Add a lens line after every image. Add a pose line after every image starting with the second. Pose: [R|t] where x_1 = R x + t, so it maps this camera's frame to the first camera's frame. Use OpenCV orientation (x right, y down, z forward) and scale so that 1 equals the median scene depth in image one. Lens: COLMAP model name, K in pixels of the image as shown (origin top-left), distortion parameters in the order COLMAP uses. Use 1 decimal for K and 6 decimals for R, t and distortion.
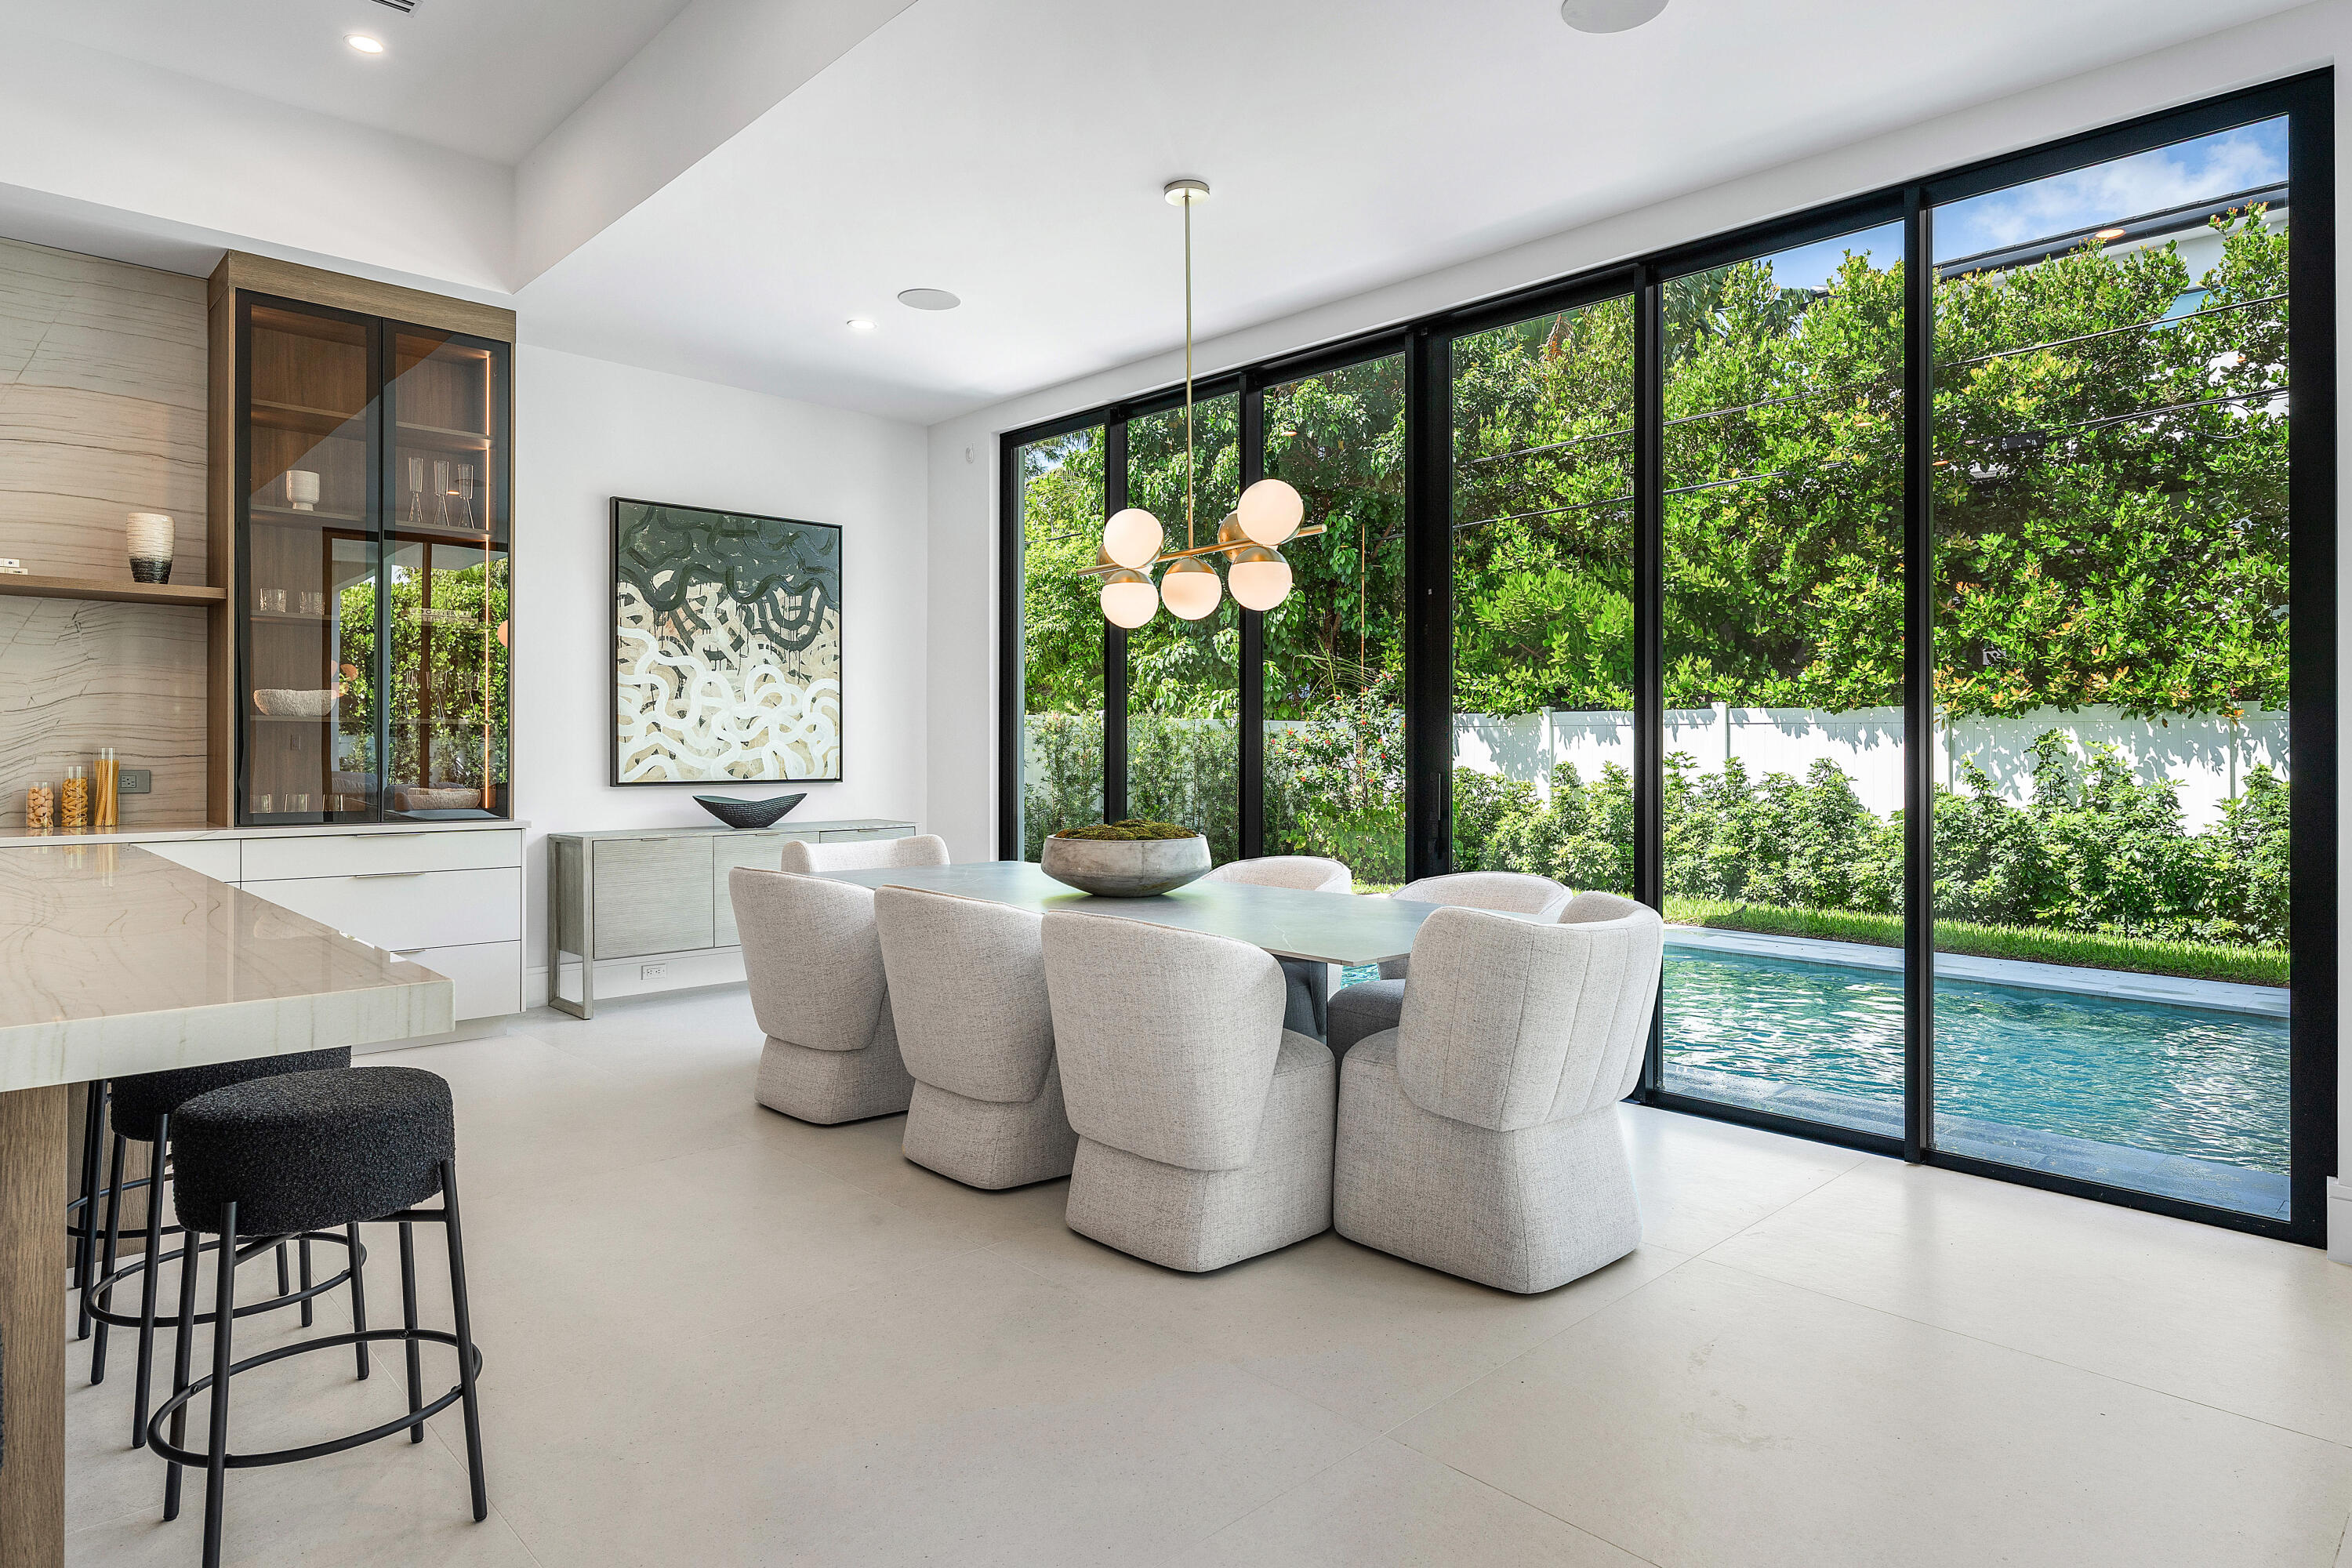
lens RADIAL K [[1306.3, 0, 1149.1], [0, 1306.3, 724.3], [0, 0, 1]] dist [0.011144, 0.002443]
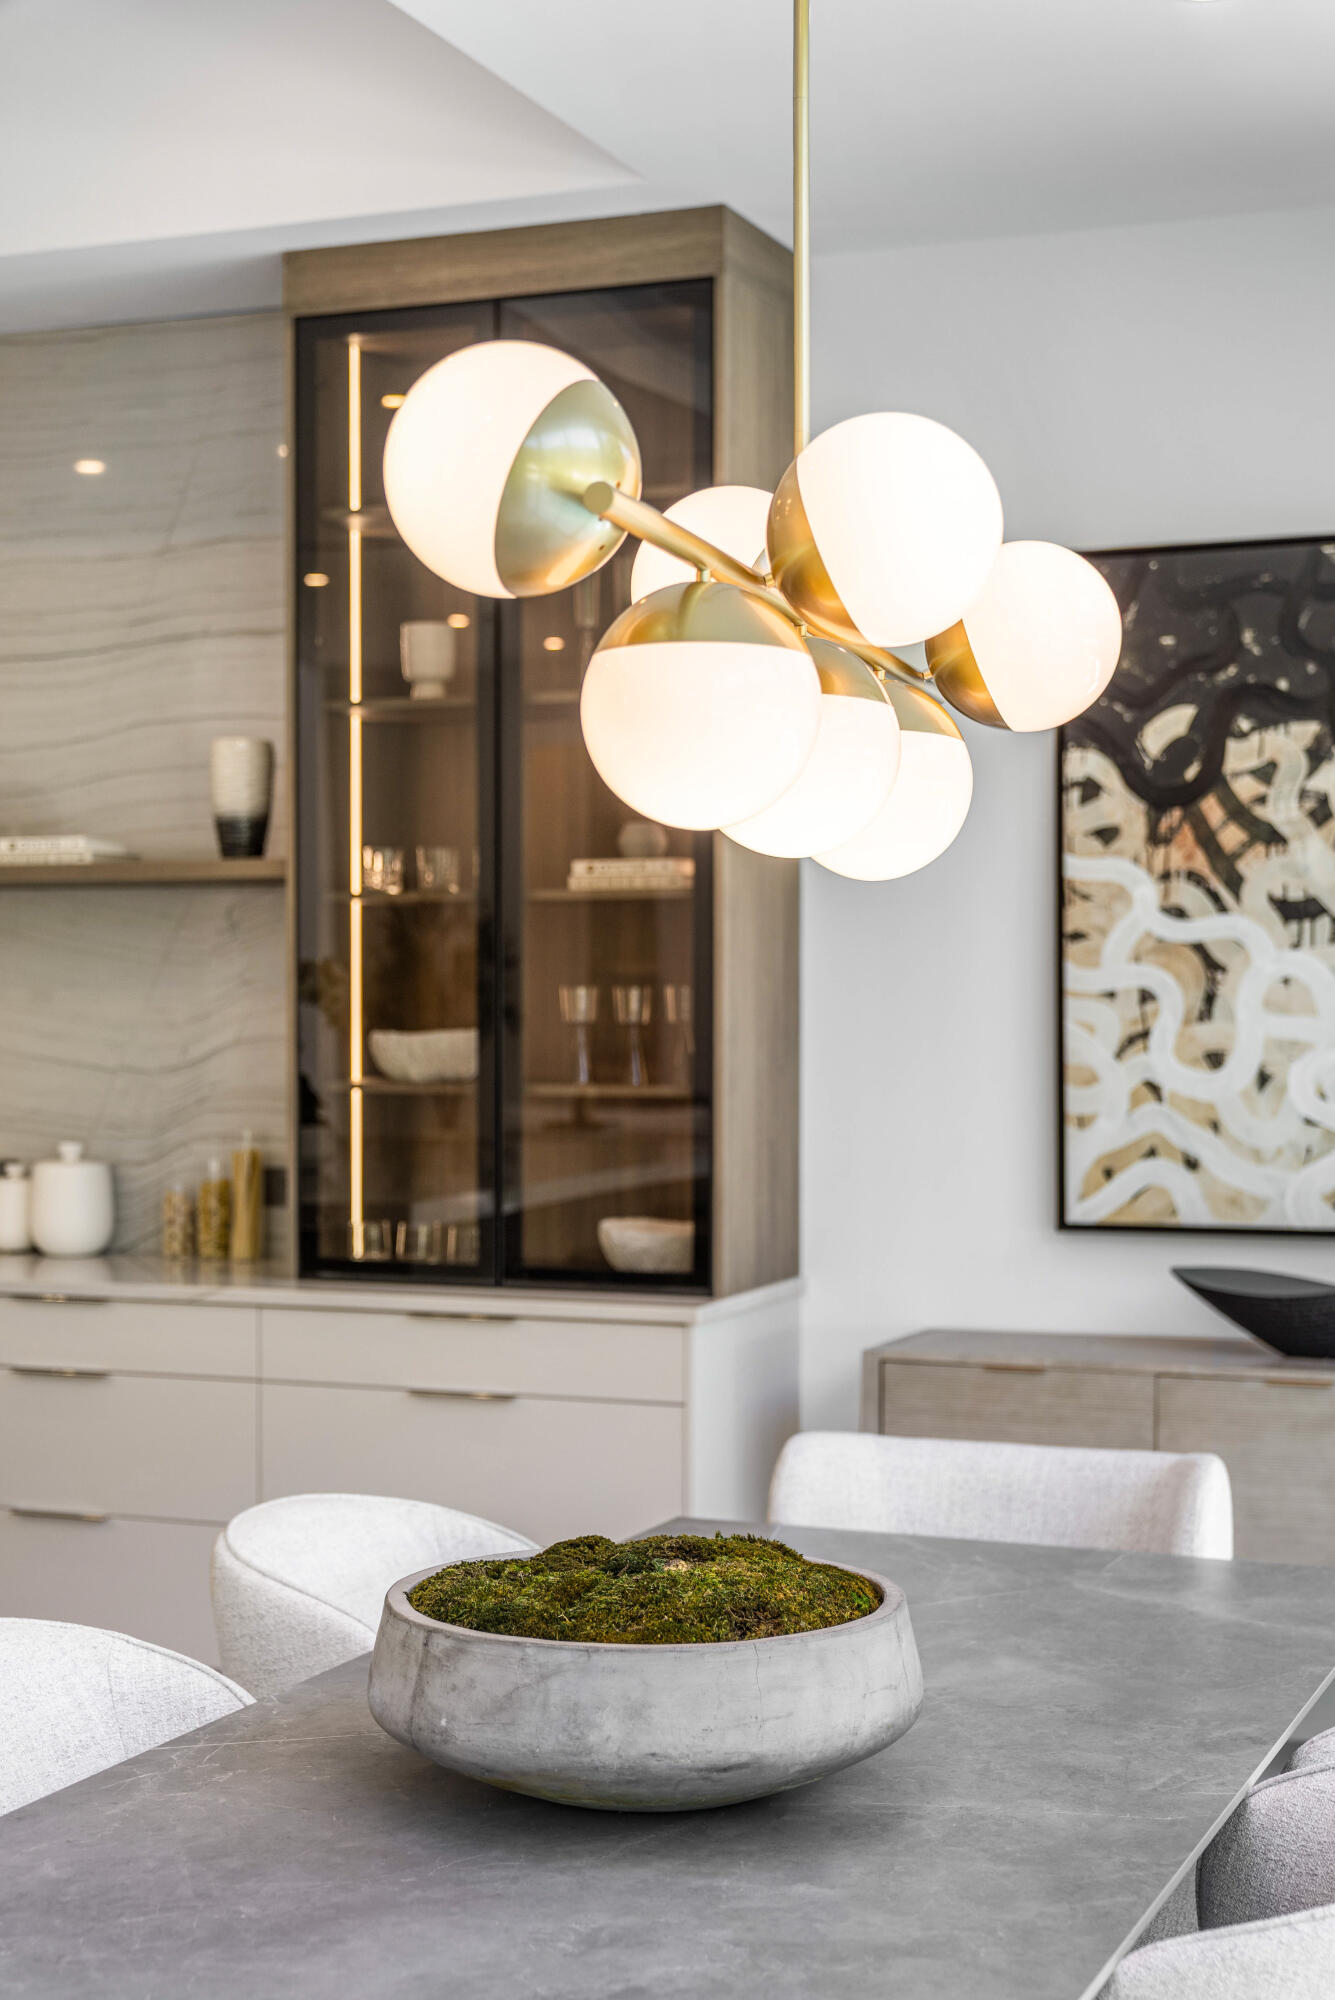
lens RADIAL K [[2933.5, 0, 701.9], [0, 2933.5, 1056.7], [0, 0, 1]] dist [0.055454, 0.000000]
pose [[0.443275, 0.010077, -0.896329, 0.380319], [0.019183, 0.999601, 0.020725, -0.030186], [0.896180, -0.026381, 0.442905, 0.449249]]
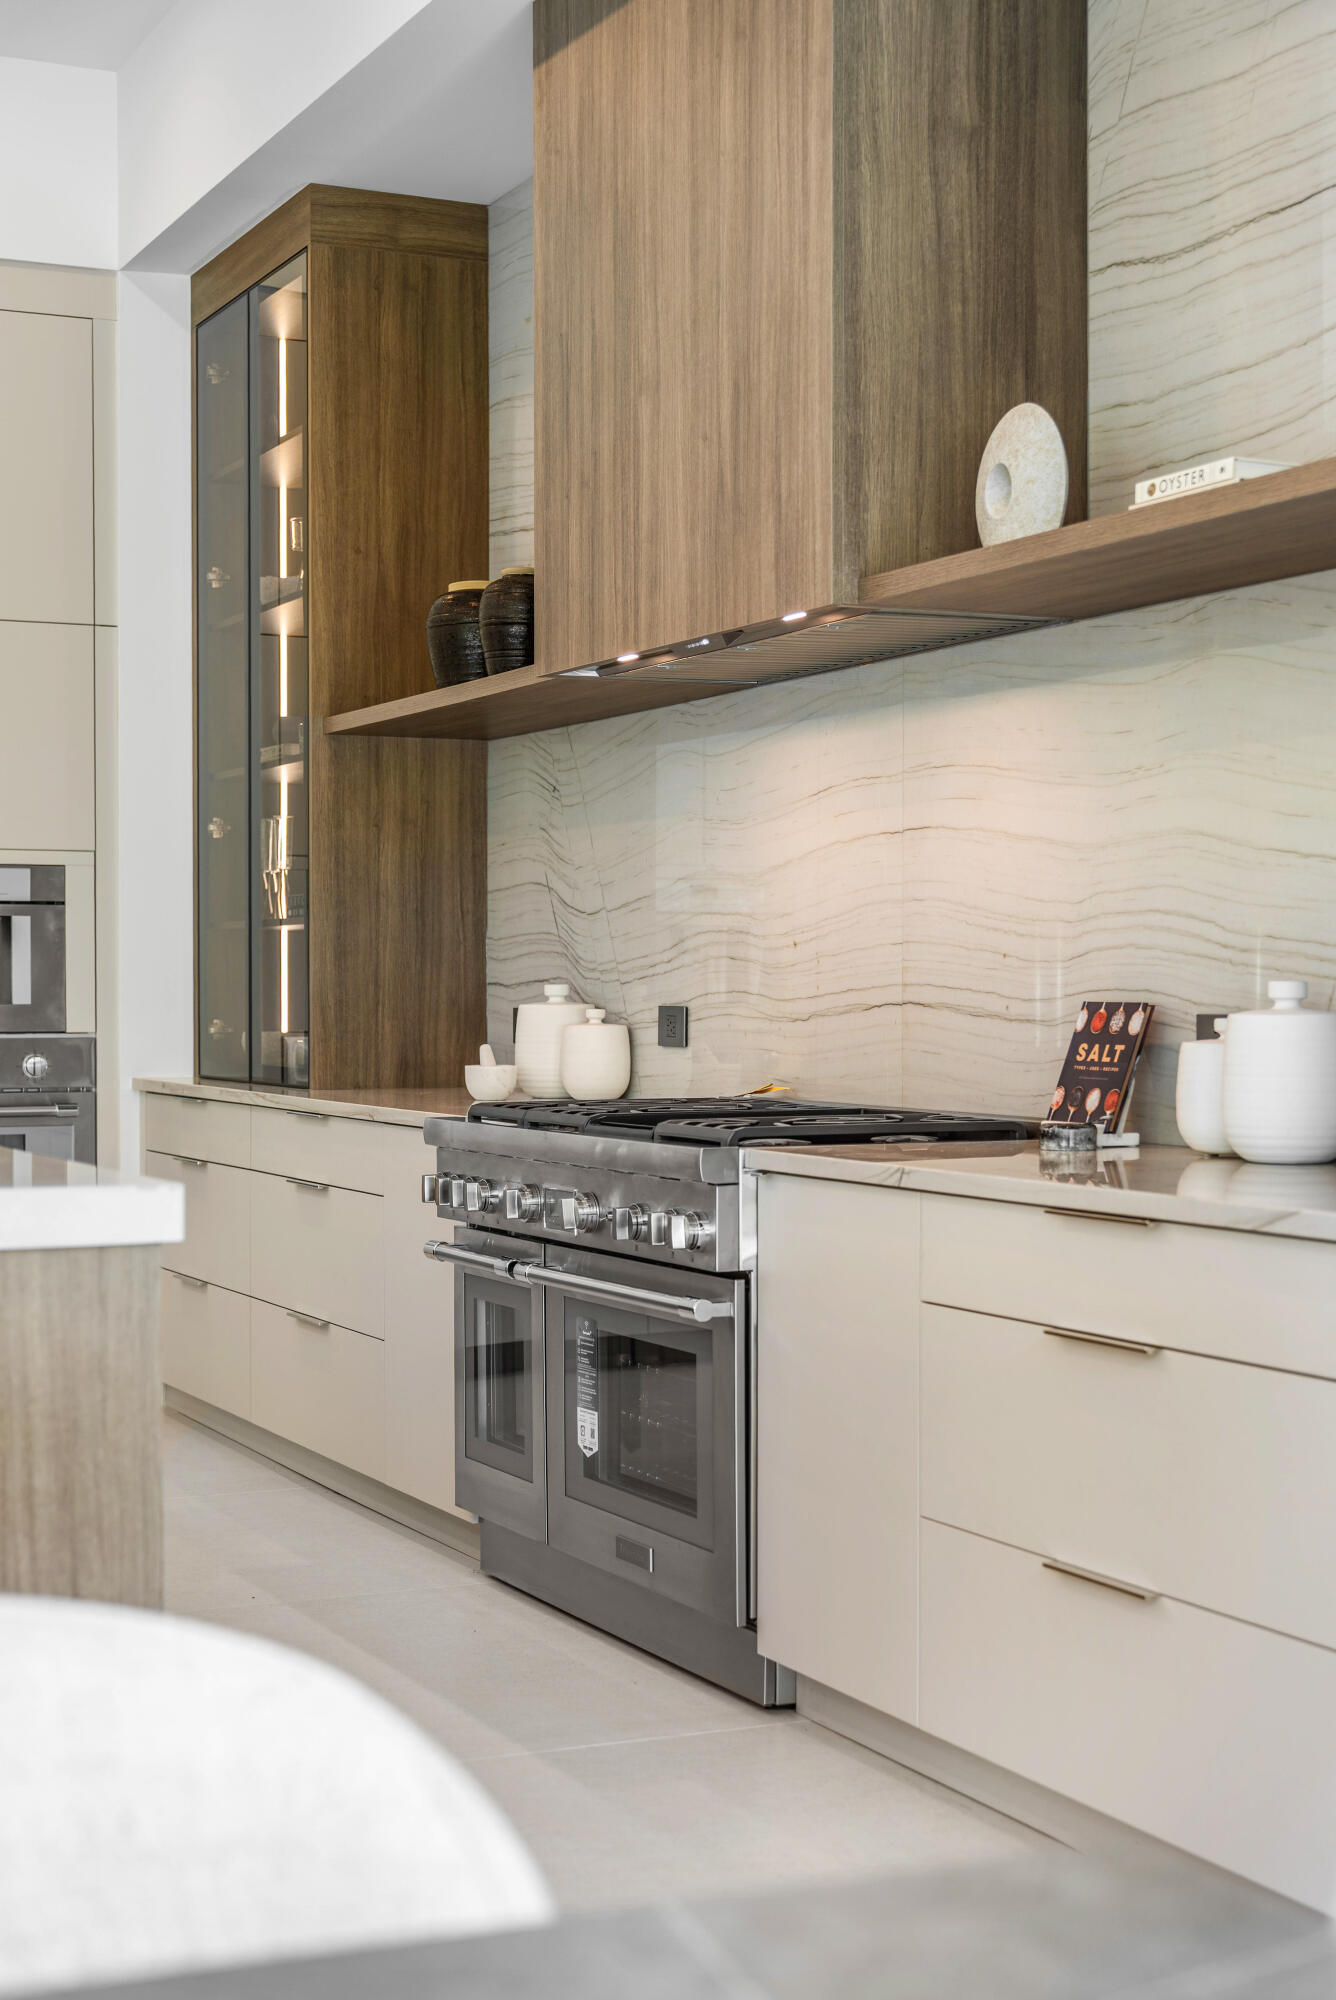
lens RADIAL K [[2933.5, 0, 665.4], [0, 2933.5, 1013.9], [0, 0, 1]] dist [0.055454, 0.000000]
pose [[-0.290262, 0.004385, -0.956937, 0.000010], [0.016107, 0.999870, -0.000304, 0.022970], [0.956812, -0.015502, -0.290295, 0.766995]]
